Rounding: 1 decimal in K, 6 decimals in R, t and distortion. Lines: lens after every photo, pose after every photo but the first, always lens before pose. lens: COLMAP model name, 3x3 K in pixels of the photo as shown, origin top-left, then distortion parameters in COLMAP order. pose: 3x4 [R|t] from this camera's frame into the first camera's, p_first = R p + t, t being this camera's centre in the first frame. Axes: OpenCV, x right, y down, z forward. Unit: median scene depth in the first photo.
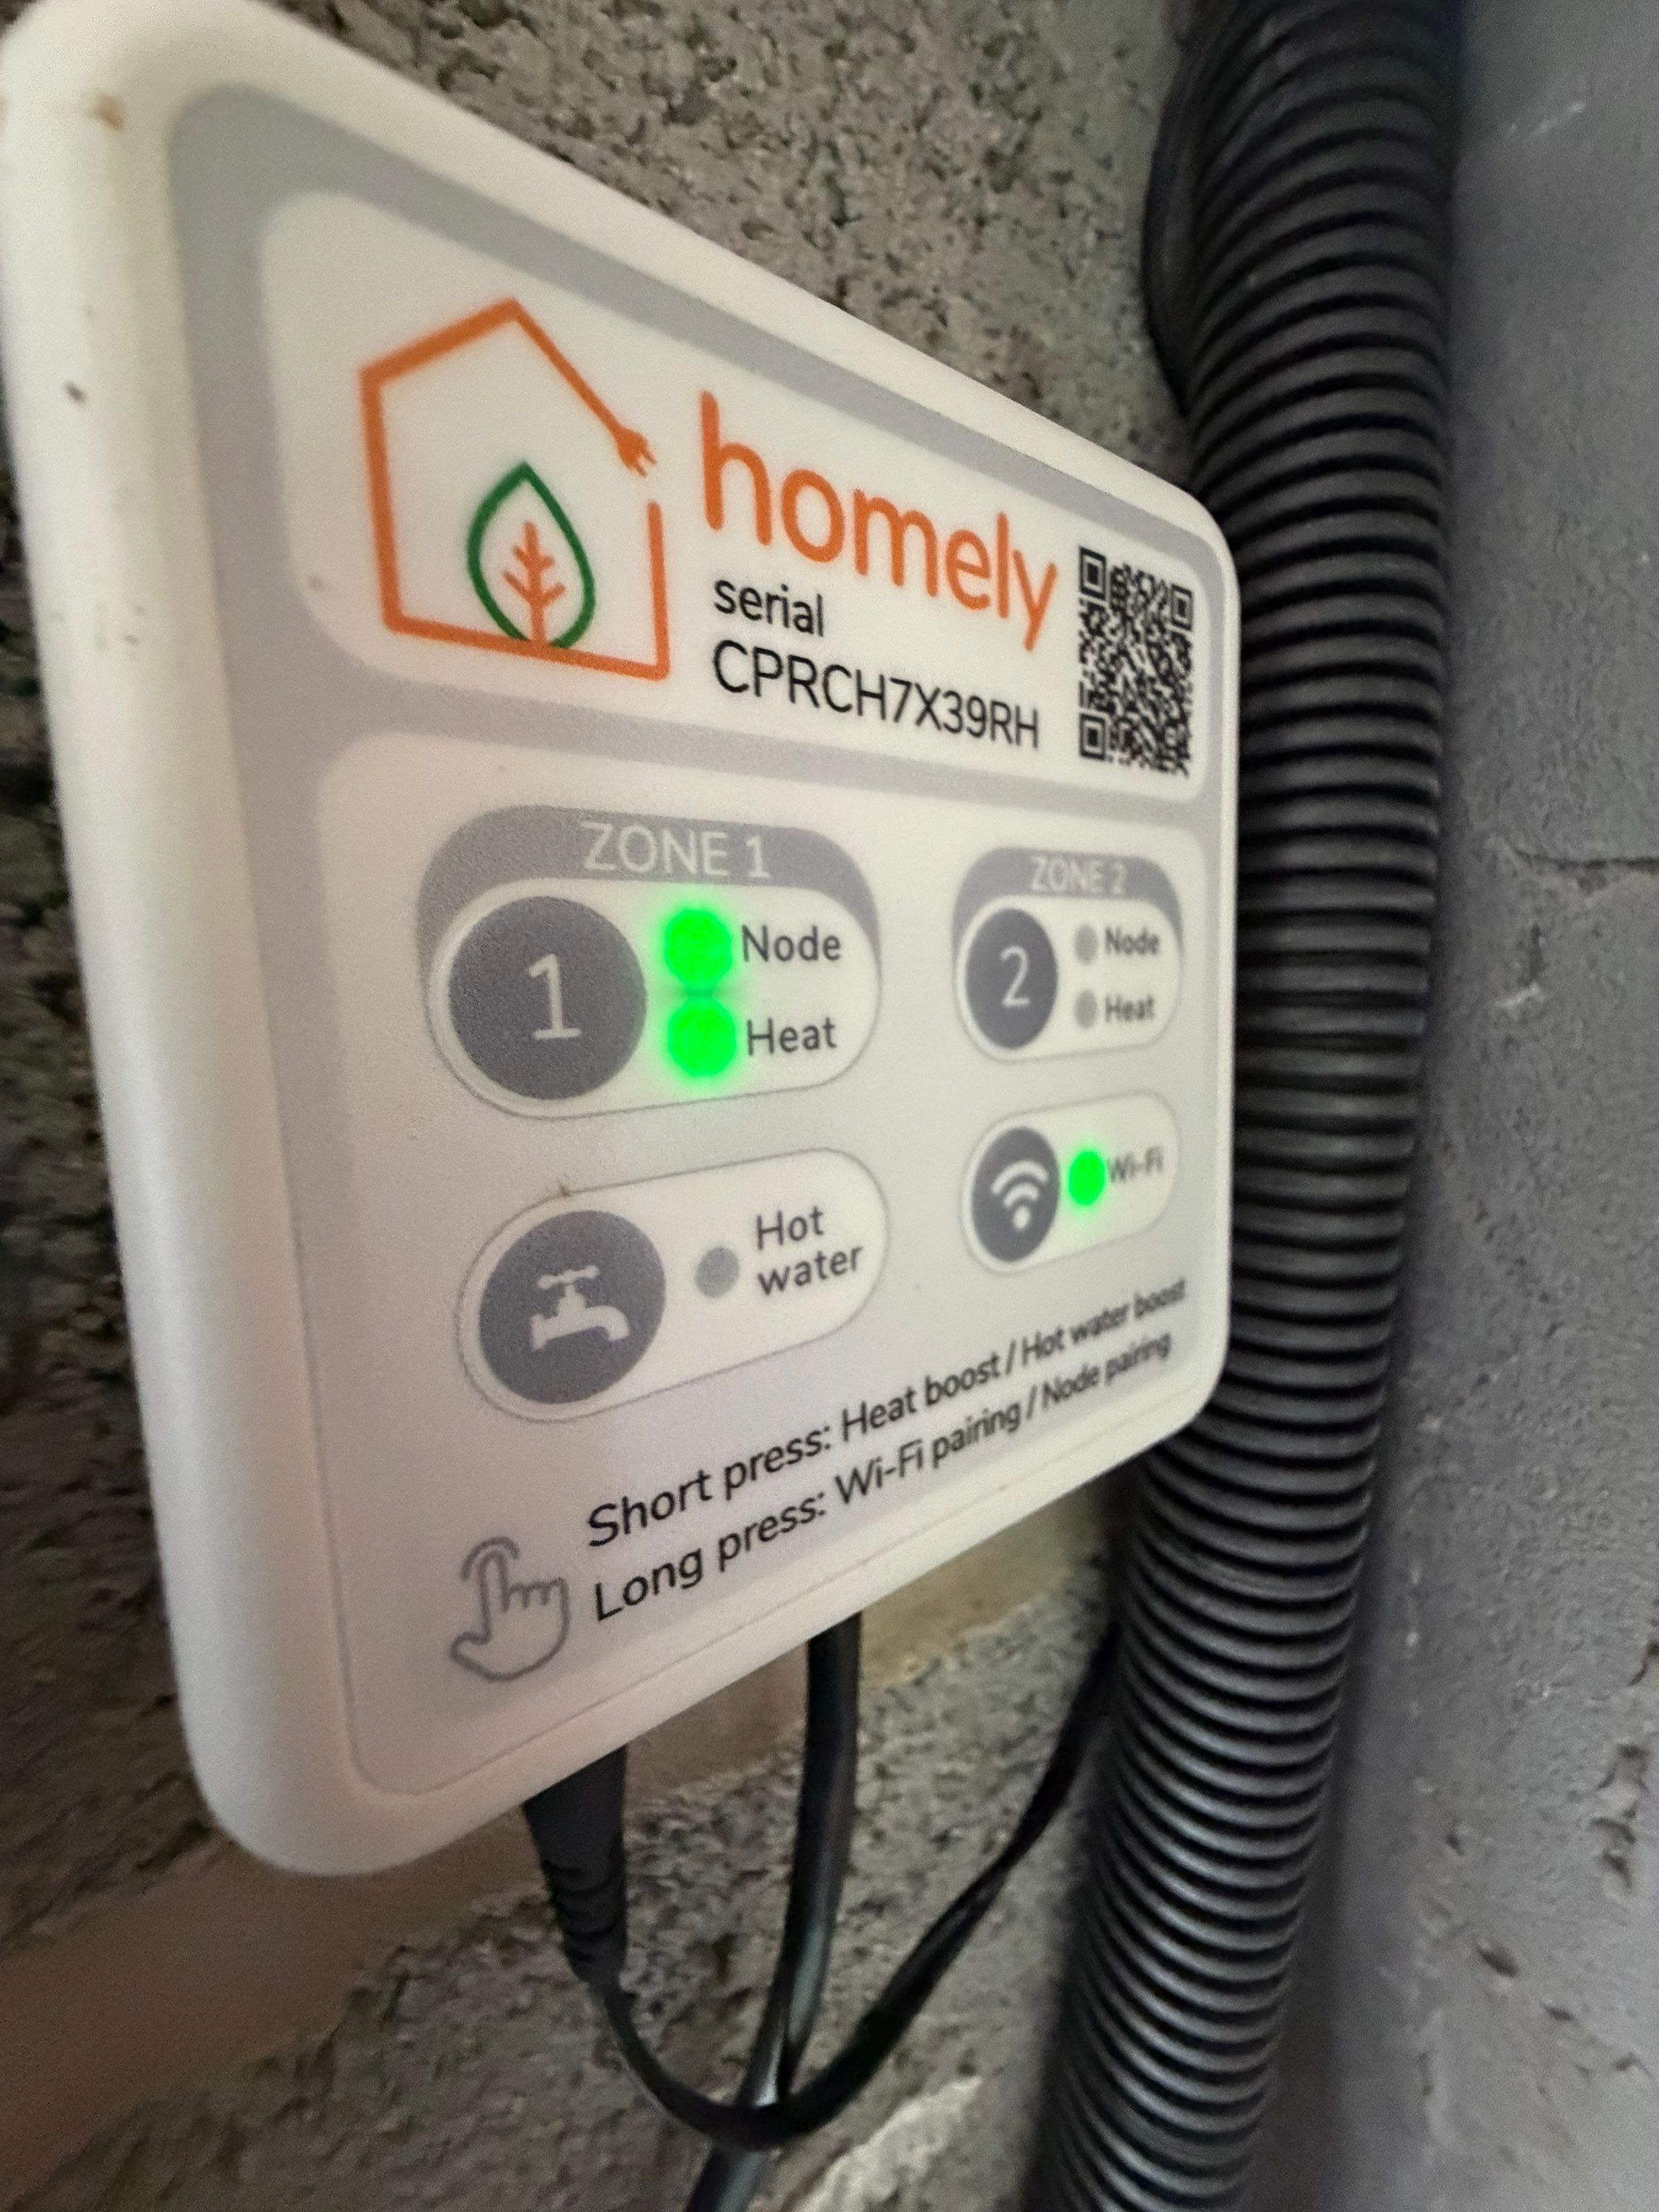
lens RADIAL K [[882.8, 0, 839.4], [0, 882.8, 1097.3], [0, 0, 1]] dist [-0.001799, -0.000280]
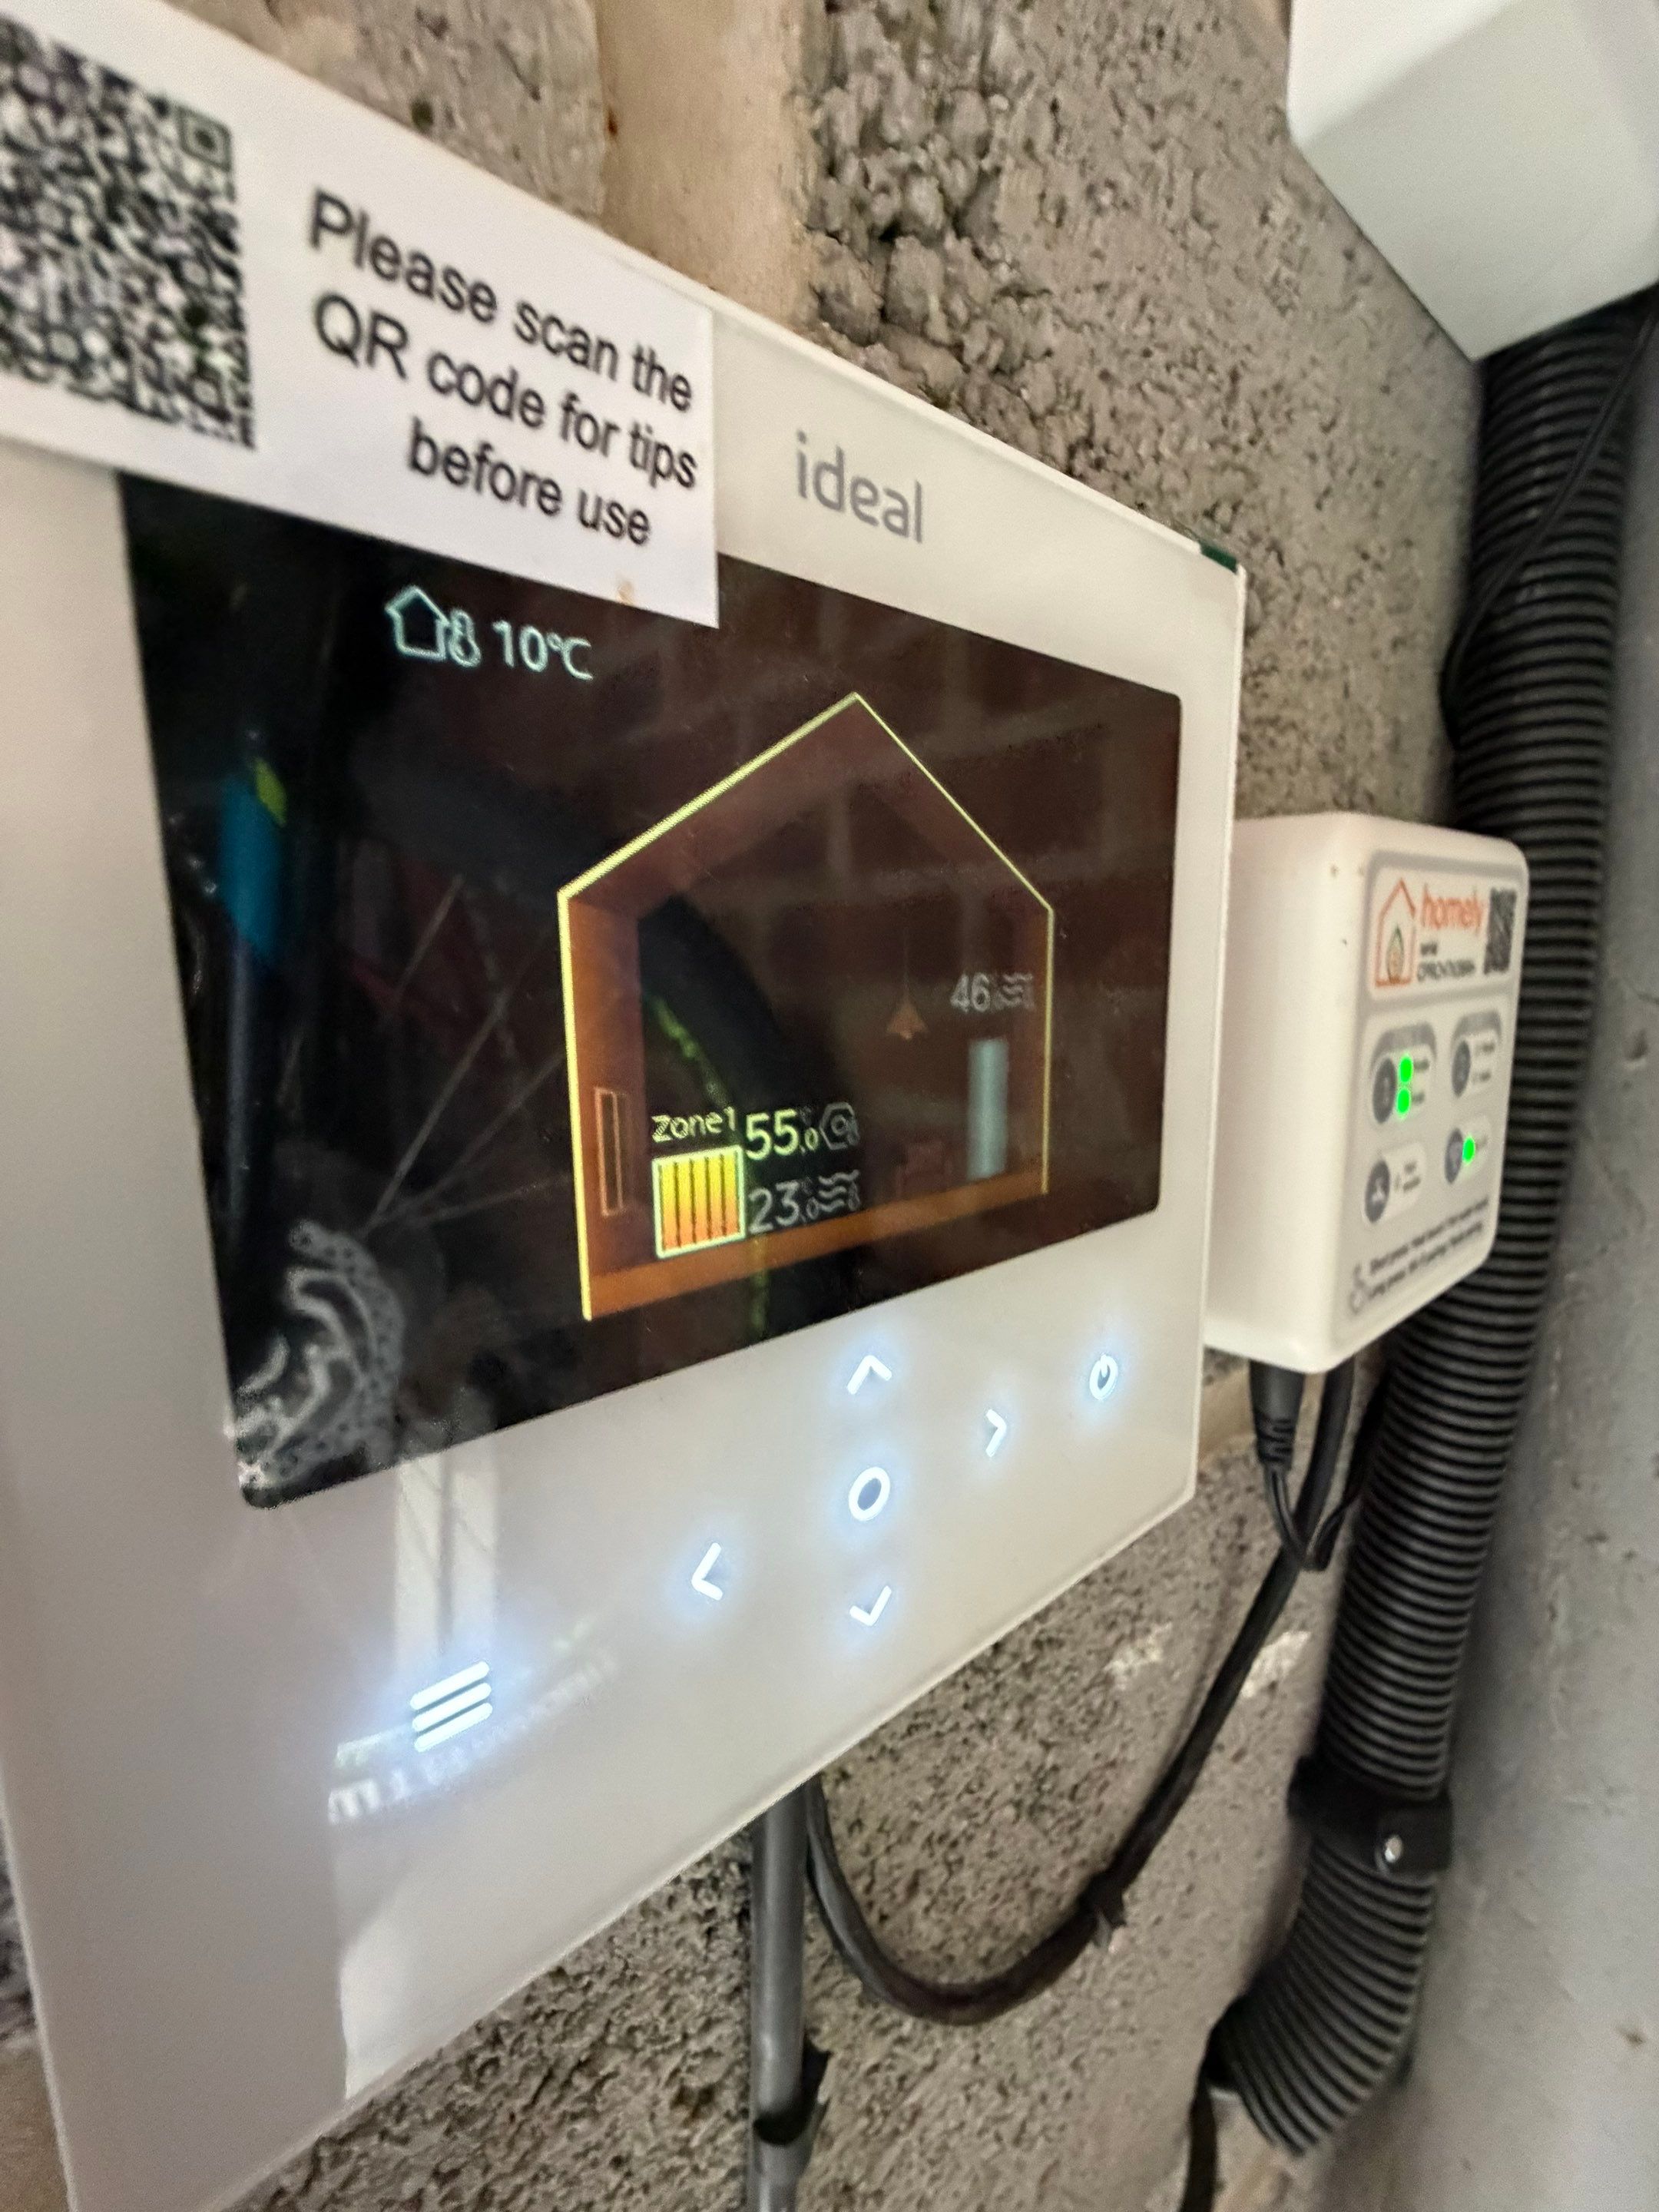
lens RADIAL K [[882.8, 0, 839.4], [0, 882.8, 1097.3], [0, 0, 1]] dist [-0.001799, -0.000280]
pose [[0.999328, 0.008771, 0.035579, -1.232146], [-0.010038, 0.999316, 0.035591, -0.095723], [-0.035242, -0.035924, 0.998733, -1.060496]]
